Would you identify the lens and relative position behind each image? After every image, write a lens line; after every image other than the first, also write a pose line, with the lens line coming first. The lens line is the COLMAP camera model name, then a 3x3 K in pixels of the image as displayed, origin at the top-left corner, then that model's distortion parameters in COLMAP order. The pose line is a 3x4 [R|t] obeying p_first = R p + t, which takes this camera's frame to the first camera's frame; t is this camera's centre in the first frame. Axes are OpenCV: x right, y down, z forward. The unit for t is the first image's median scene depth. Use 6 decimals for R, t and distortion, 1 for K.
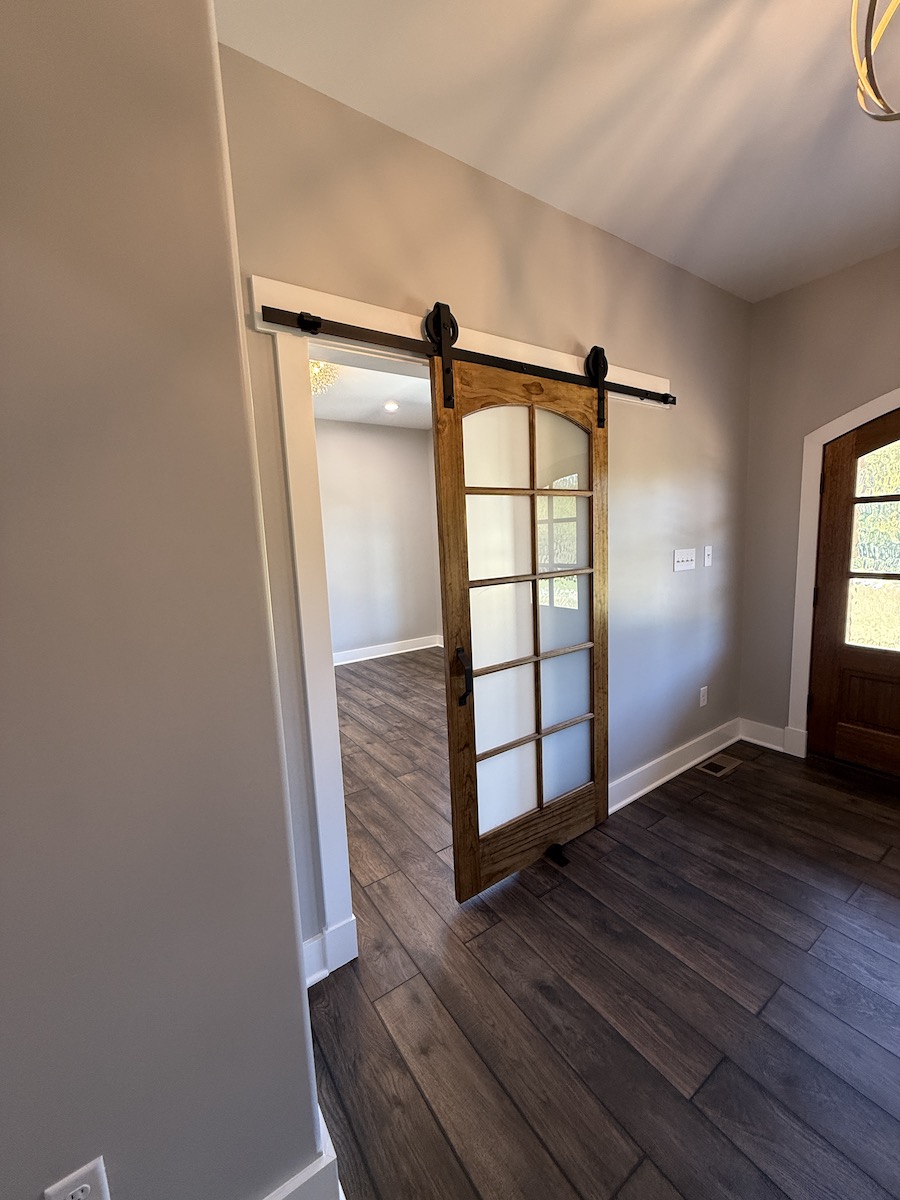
lens RADIAL K [[478.0, 0, 455.4], [0, 478.0, 593.1], [0, 0, 1]] dist [-0.000796, 0.000431]
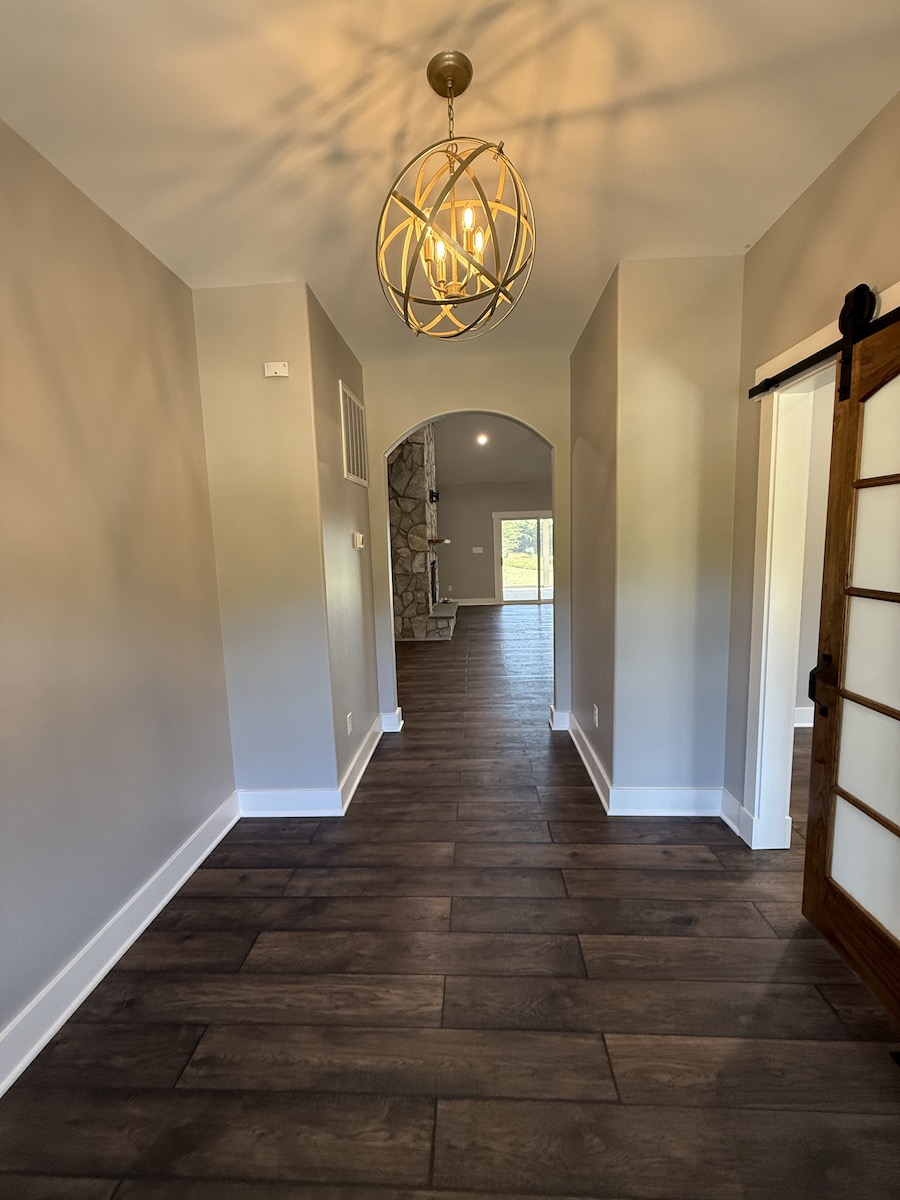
lens RADIAL K [[478.0, 0, 457.5], [0, 478.0, 607.0], [0, 0, 1]] dist [-0.000796, 0.000431]
pose [[-0.604865, 0.144872, -0.783039, 1.443762], [-0.044489, 0.975629, 0.214869, -0.184641], [0.795085, 0.164803, -0.583678, 1.175907]]
